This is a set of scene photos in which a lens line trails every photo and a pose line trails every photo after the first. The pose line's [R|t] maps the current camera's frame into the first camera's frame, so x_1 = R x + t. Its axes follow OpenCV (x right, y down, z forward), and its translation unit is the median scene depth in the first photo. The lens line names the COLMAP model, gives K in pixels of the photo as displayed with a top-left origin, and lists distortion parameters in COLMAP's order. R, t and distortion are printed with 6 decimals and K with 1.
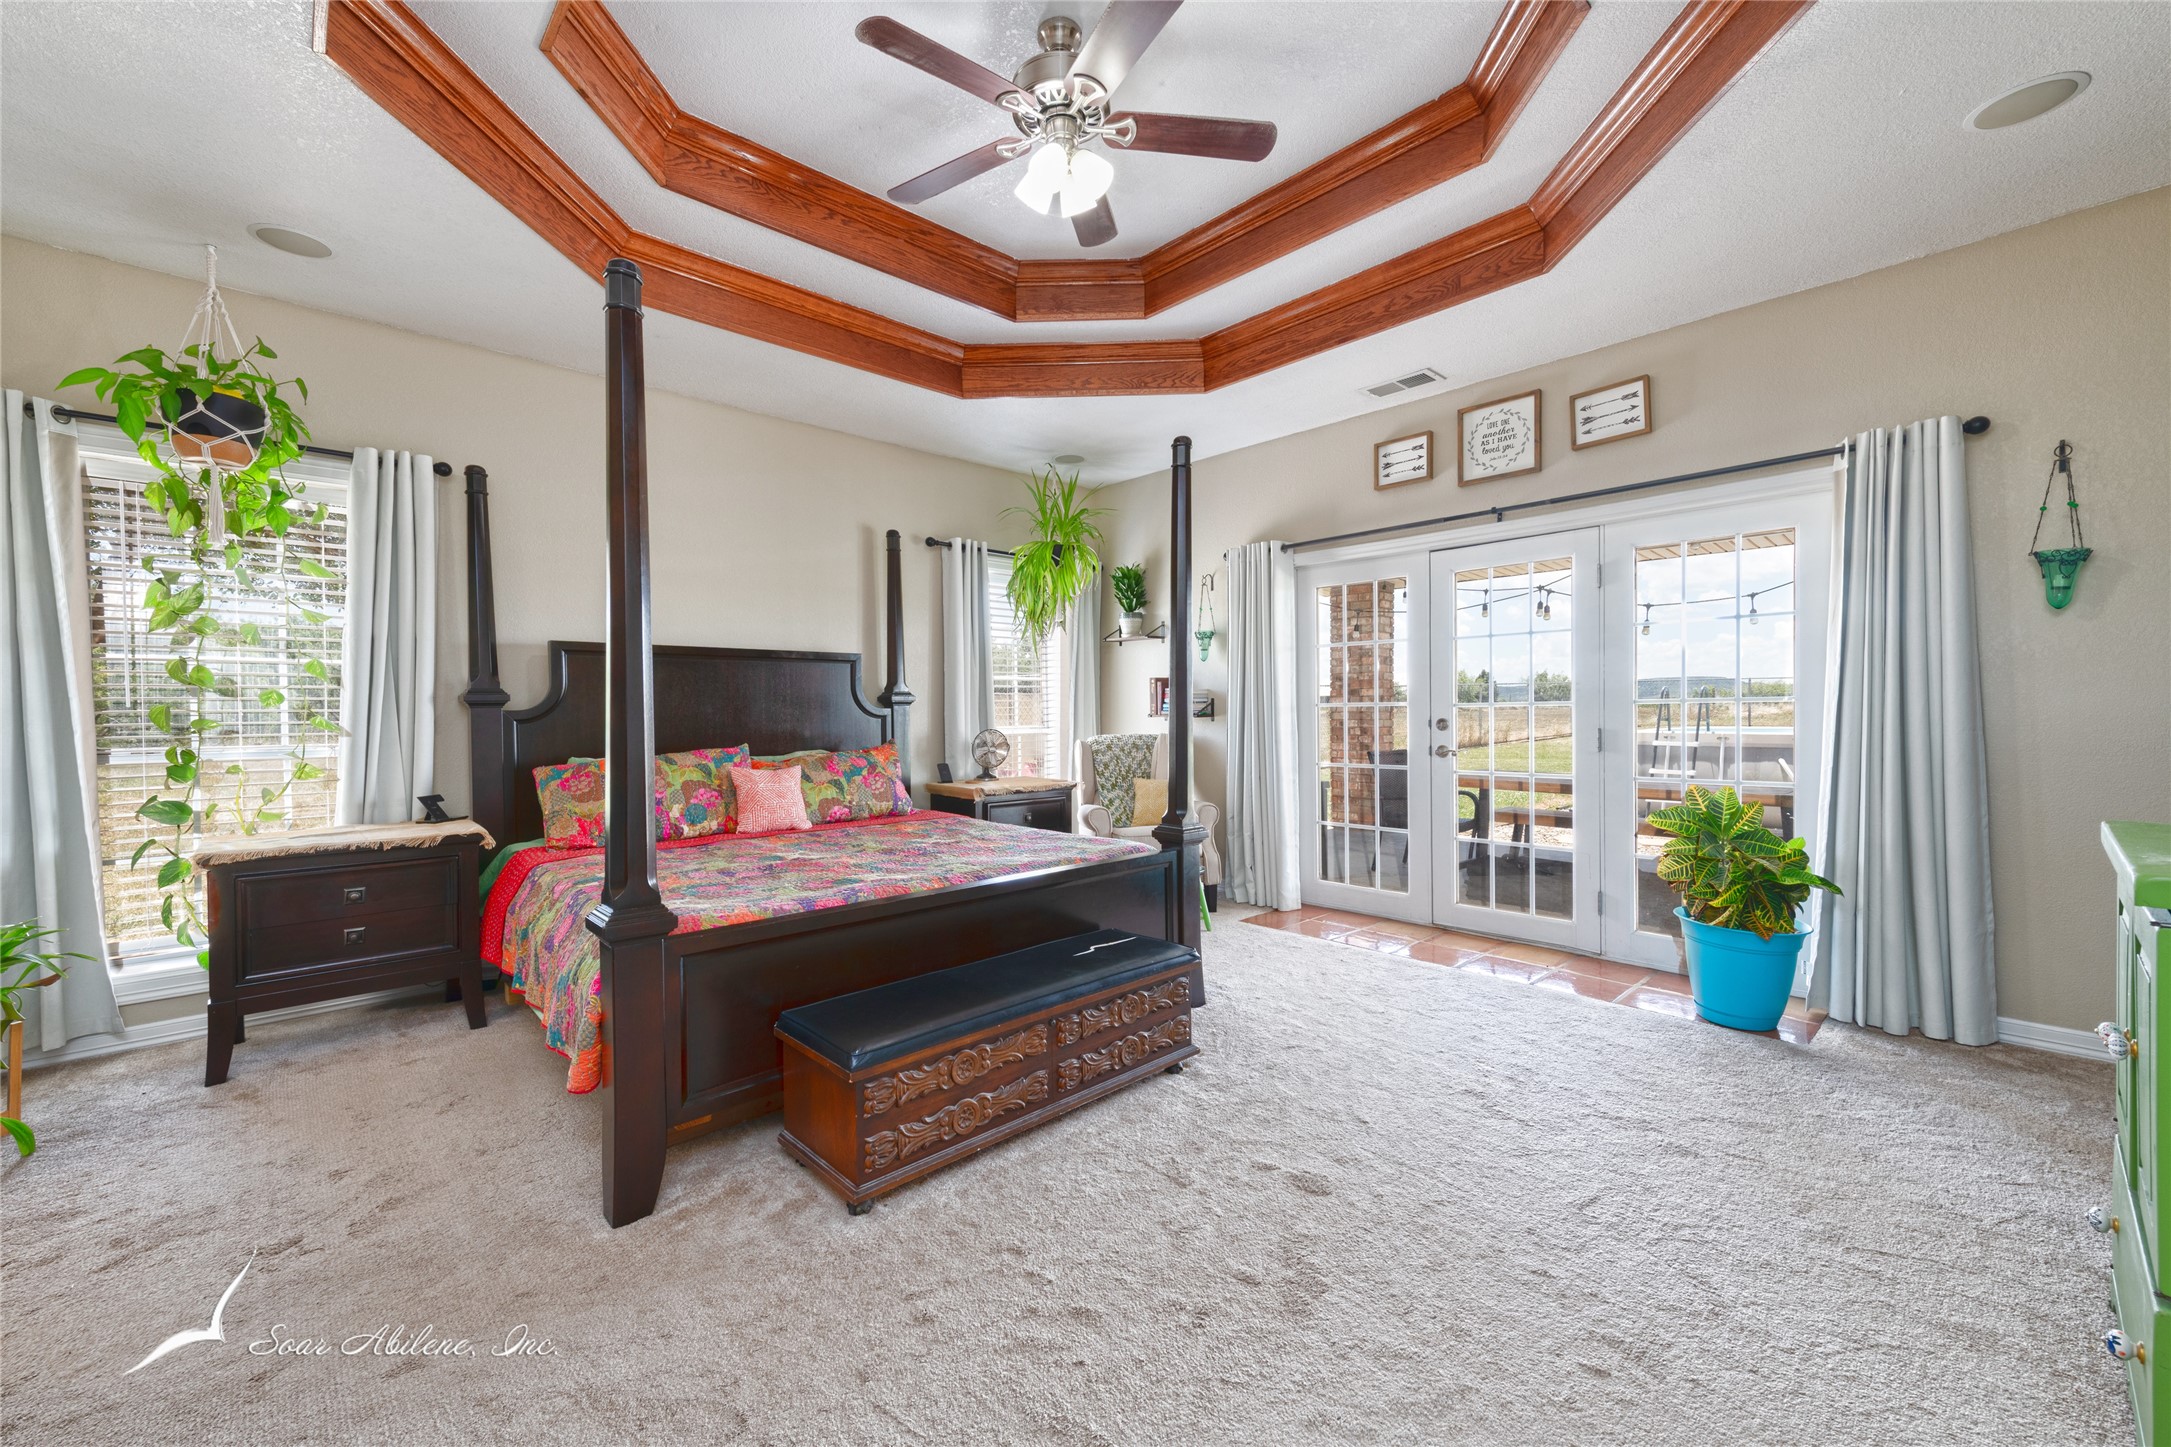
lens RADIAL K [[852.8, 0, 1090.4], [0, 852.8, 722.5], [0, 0, 1]] dist [0.000619, -0.000147]
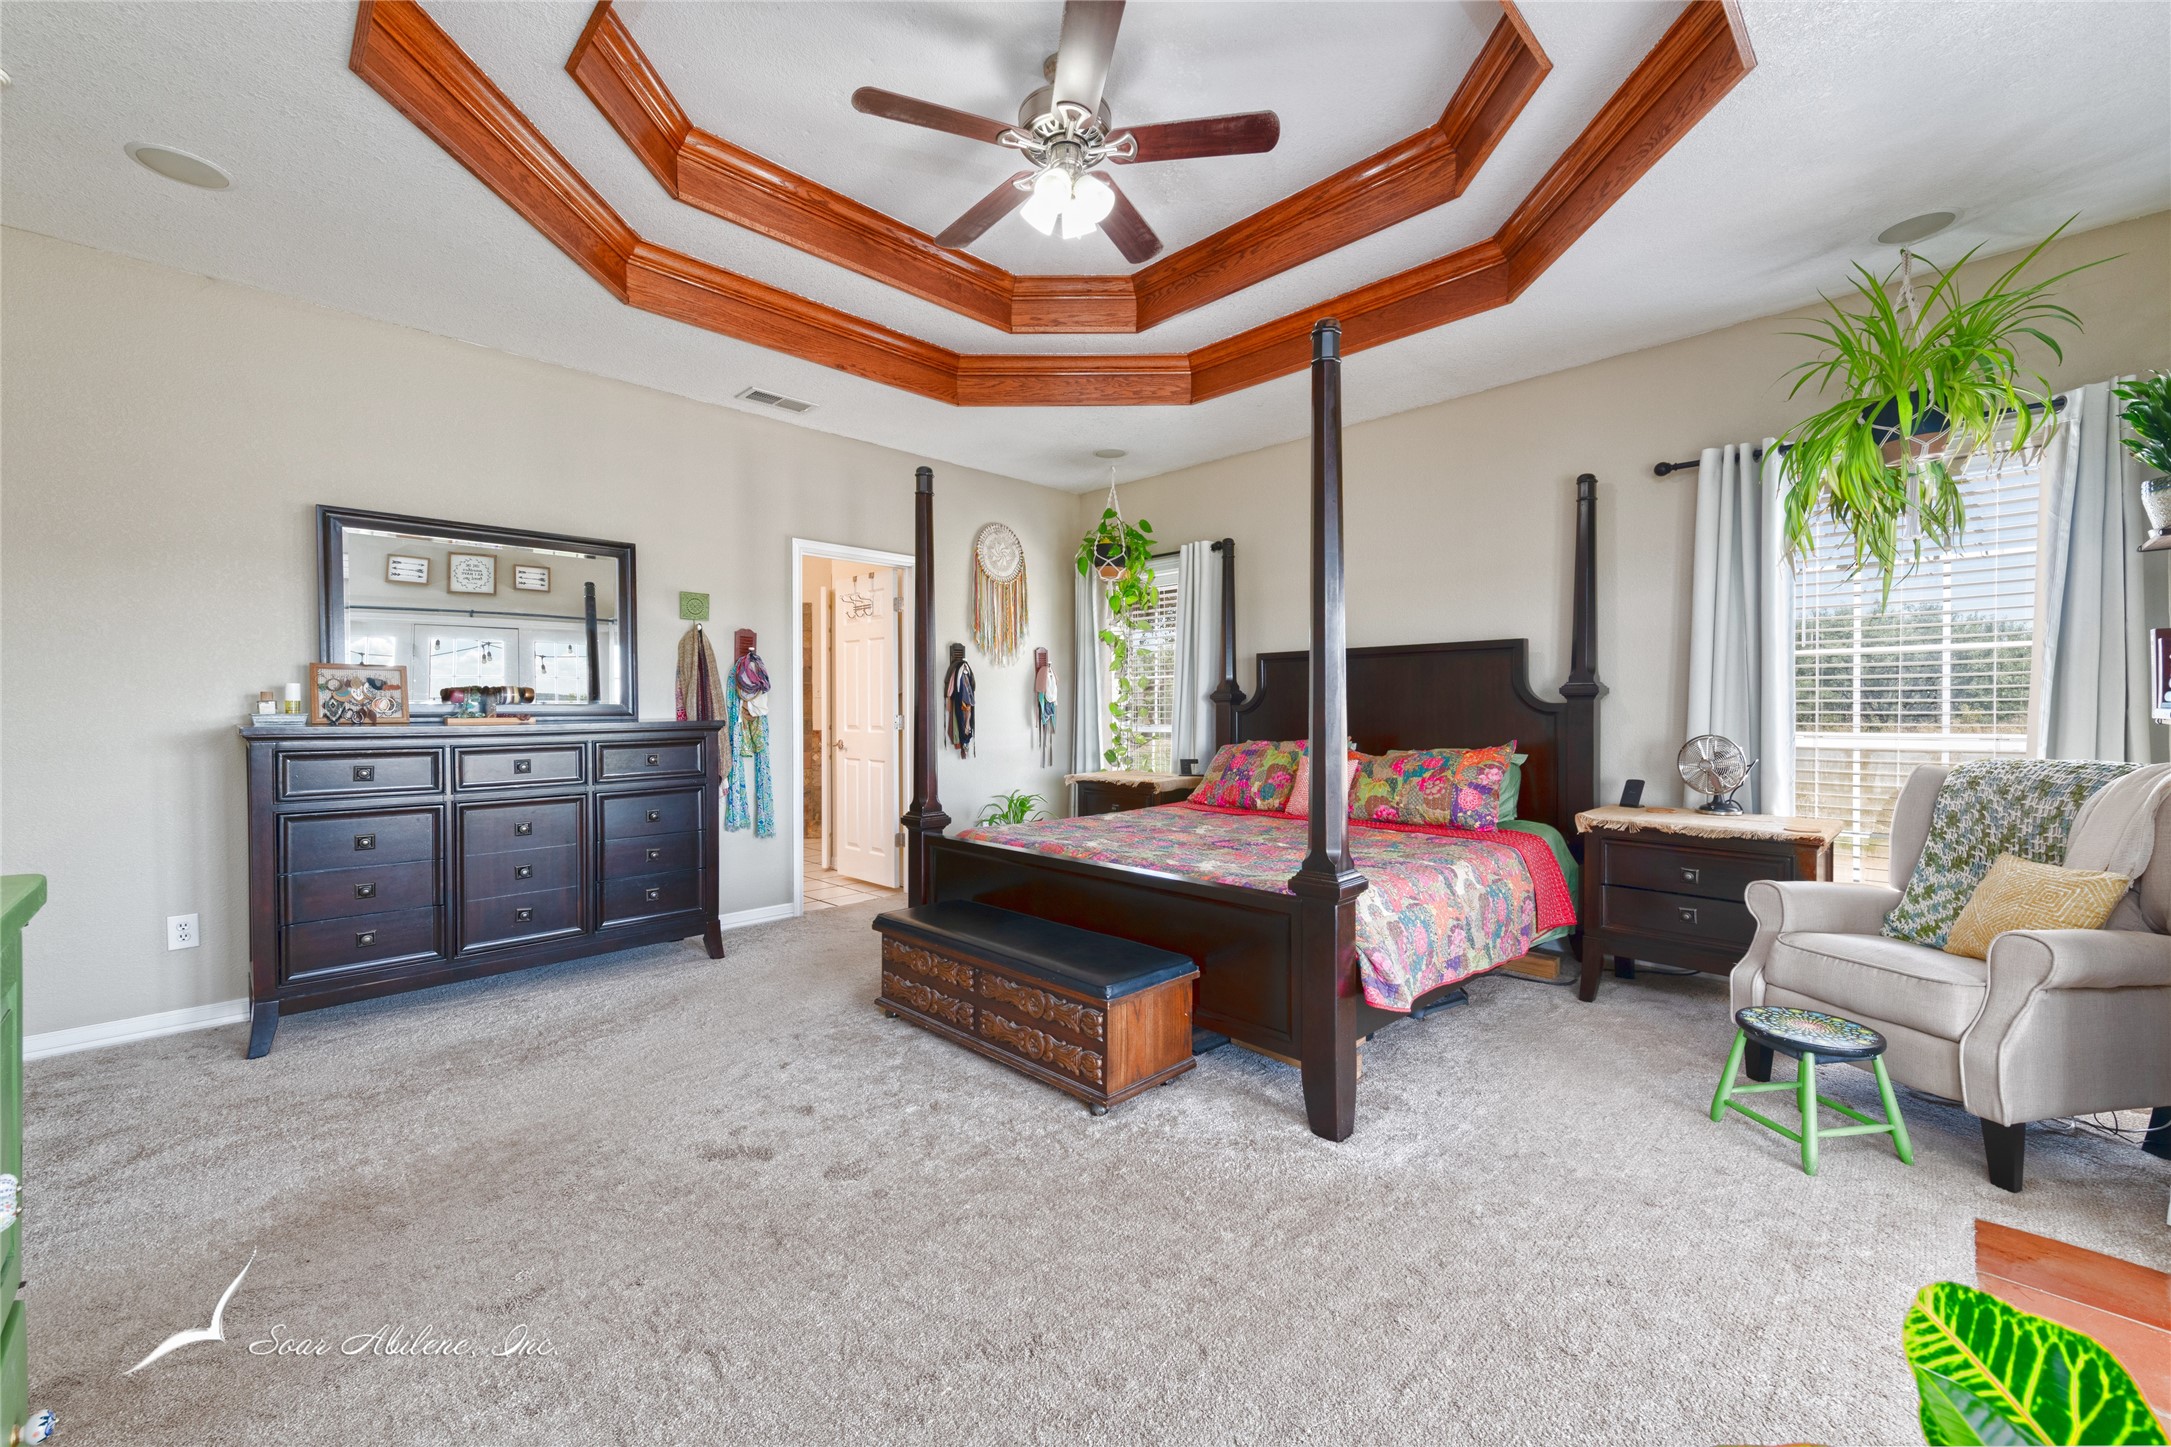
lens RADIAL K [[852.8, 0, 1090.4], [0, 852.8, 722.5], [0, 0, 1]] dist [0.000619, -0.000147]
pose [[0.025636, 0.026641, -0.999316, 0.645794], [-0.009549, 0.999606, 0.026403, -0.017774], [0.999626, 0.008865, 0.025881, 0.630388]]
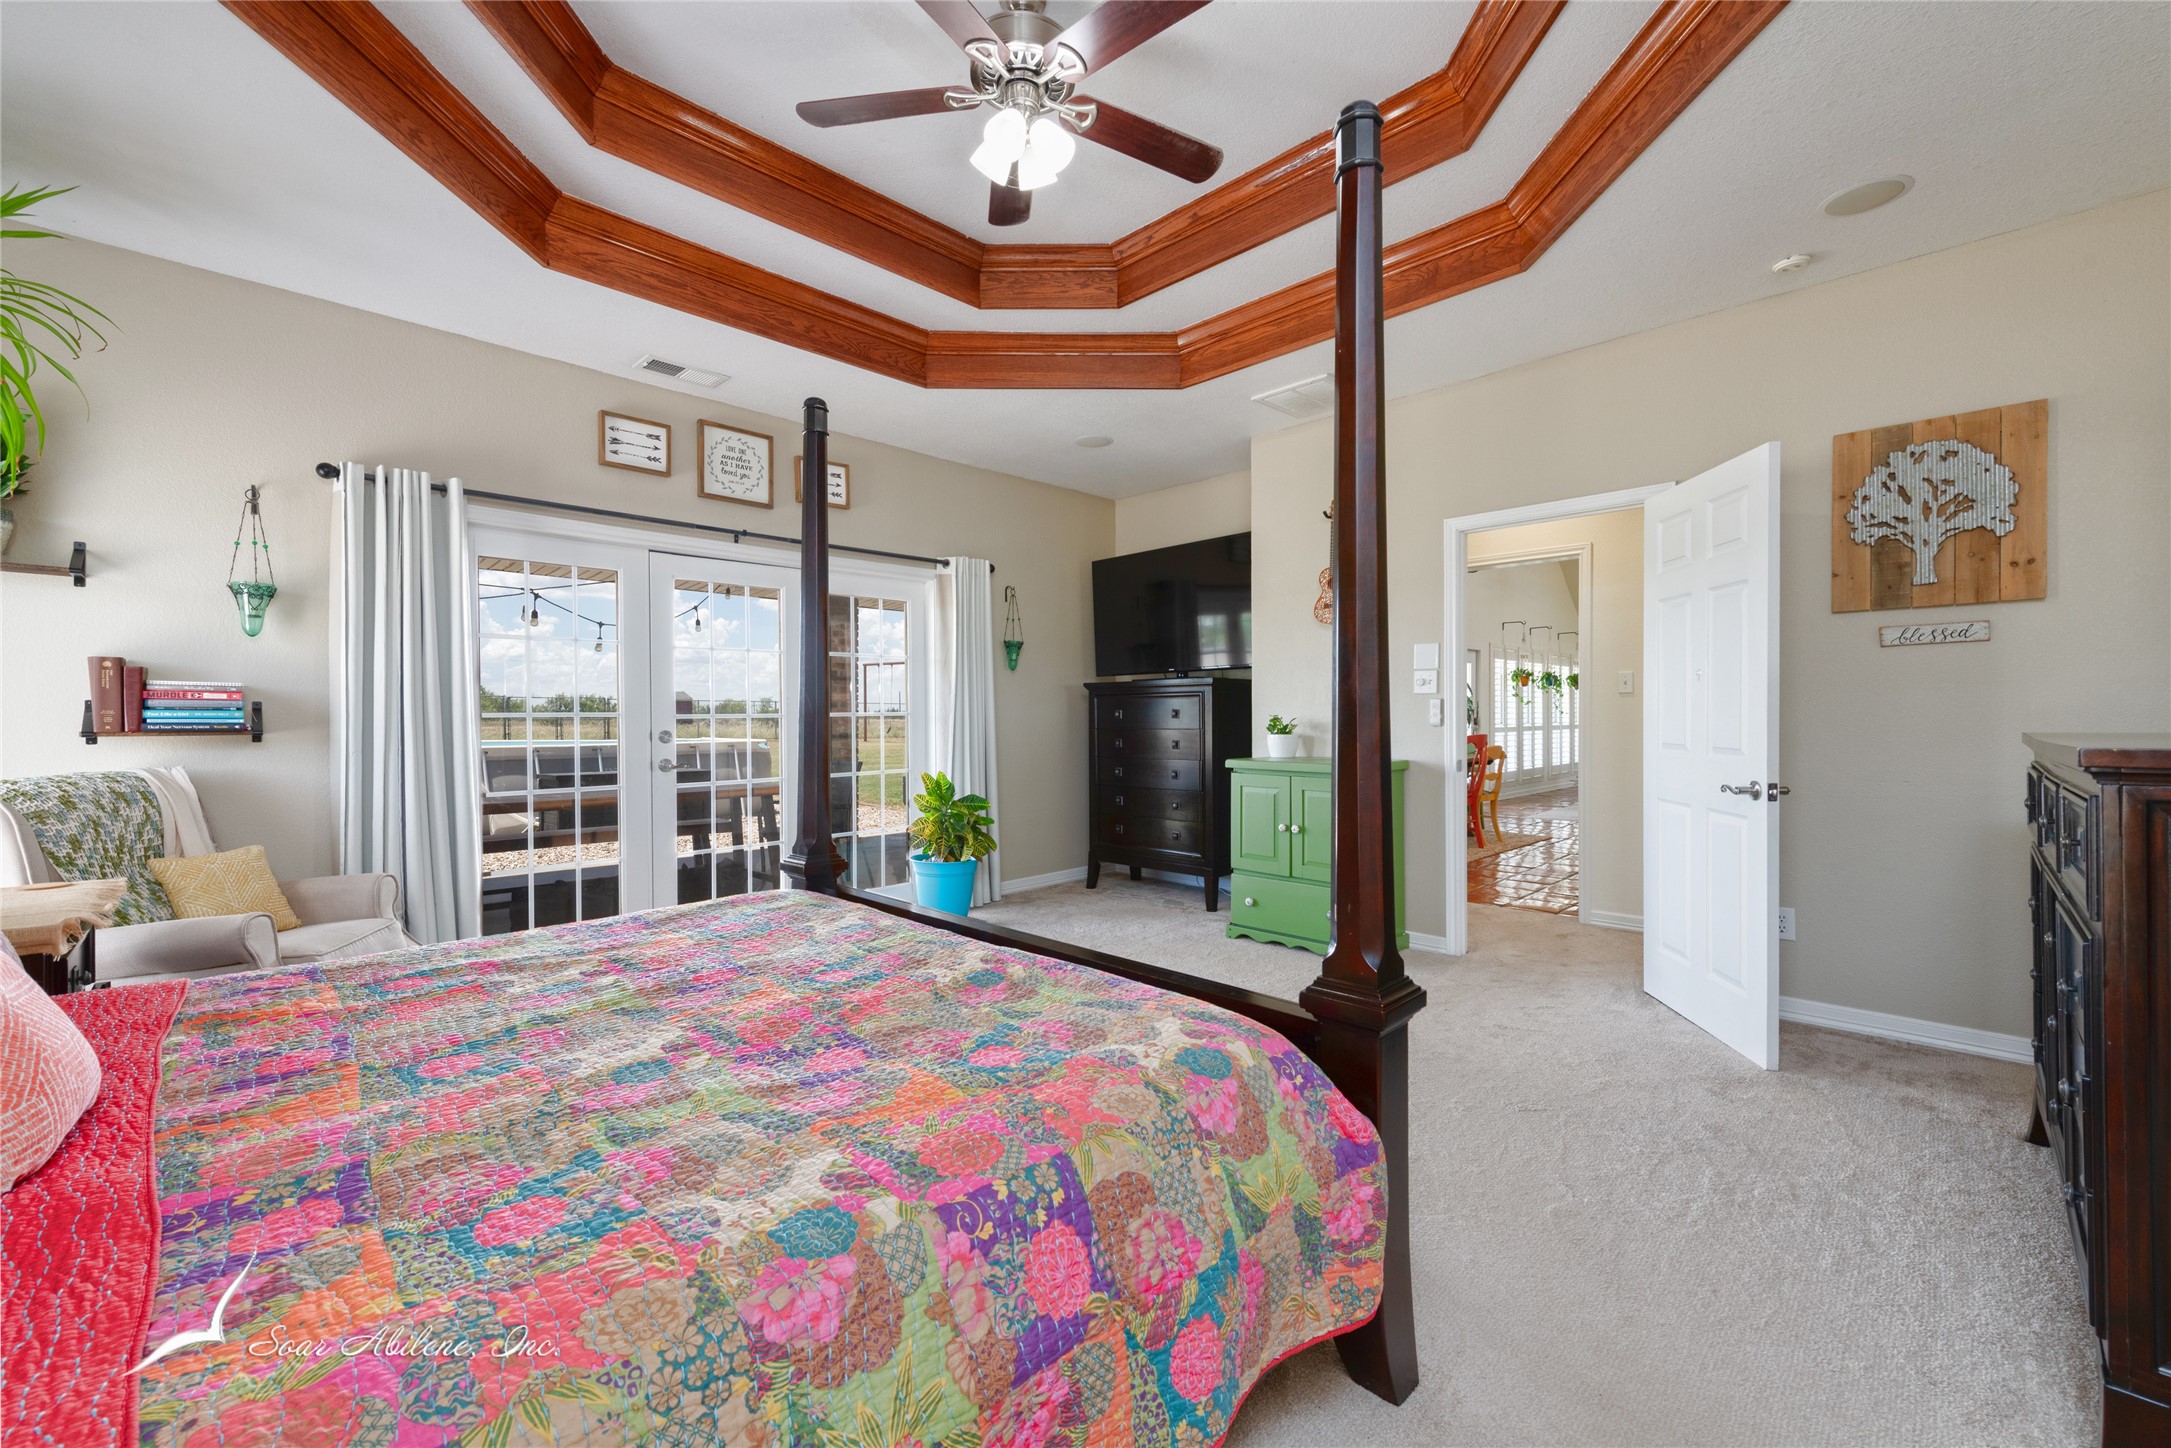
lens RADIAL K [[880.0, 0, 1085.5], [0, 880.0, 724.0], [0, 0, 1]] dist [-0.001259, -0.000418]
pose [[-0.042835, -0.000173, 0.999082, -0.620051], [0.020170, 0.999796, 0.001038, -0.004070], [-0.998879, 0.020196, -0.042823, 0.614132]]
